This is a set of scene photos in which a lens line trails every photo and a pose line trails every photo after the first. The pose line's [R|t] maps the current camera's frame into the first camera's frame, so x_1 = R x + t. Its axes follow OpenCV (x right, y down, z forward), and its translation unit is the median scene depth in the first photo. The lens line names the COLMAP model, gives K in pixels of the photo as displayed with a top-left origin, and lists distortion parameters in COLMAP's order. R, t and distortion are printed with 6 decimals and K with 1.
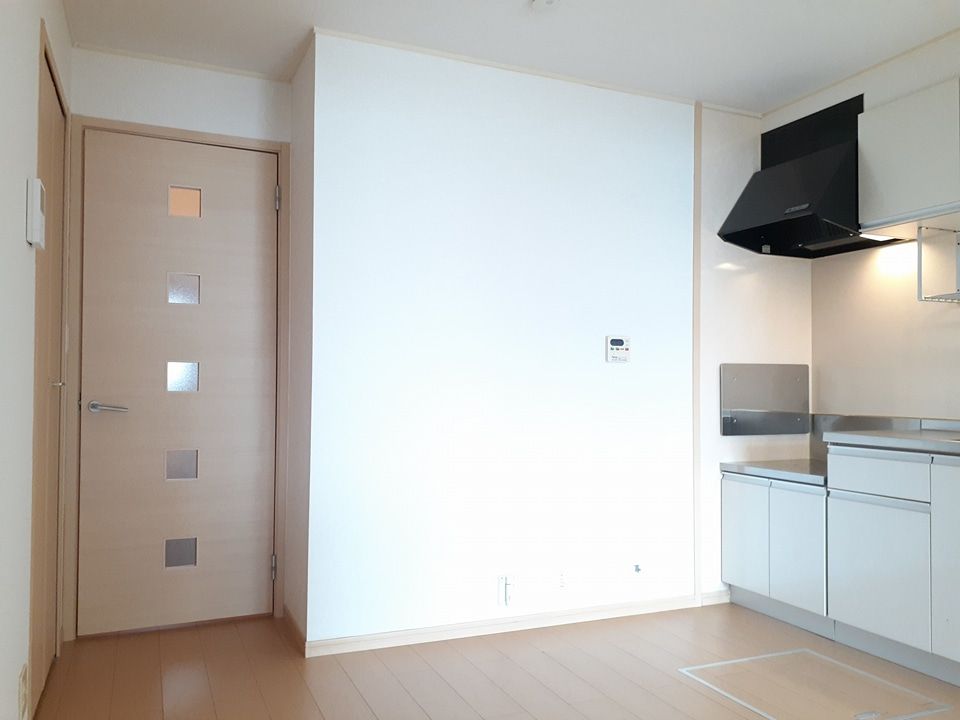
lens RADIAL K [[764.2, 0, 482.9], [0, 764.2, 369.3], [0, 0, 1]] dist [0.101700, -0.204309]
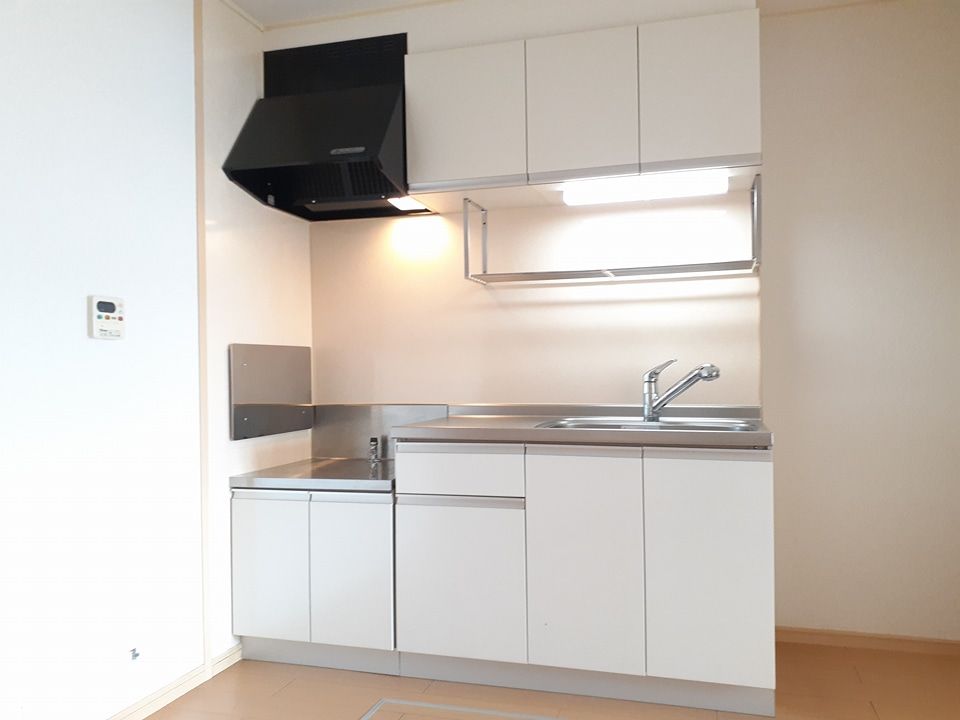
lens RADIAL K [[764.2, 0, 482.9], [0, 764.2, 369.3], [0, 0, 1]] dist [0.101700, -0.204309]
pose [[0.639140, -0.010842, 0.769014, -0.112781], [-0.001632, 0.999879, 0.015453, 0.005463], [-0.769089, -0.011132, 0.639045, 0.351574]]
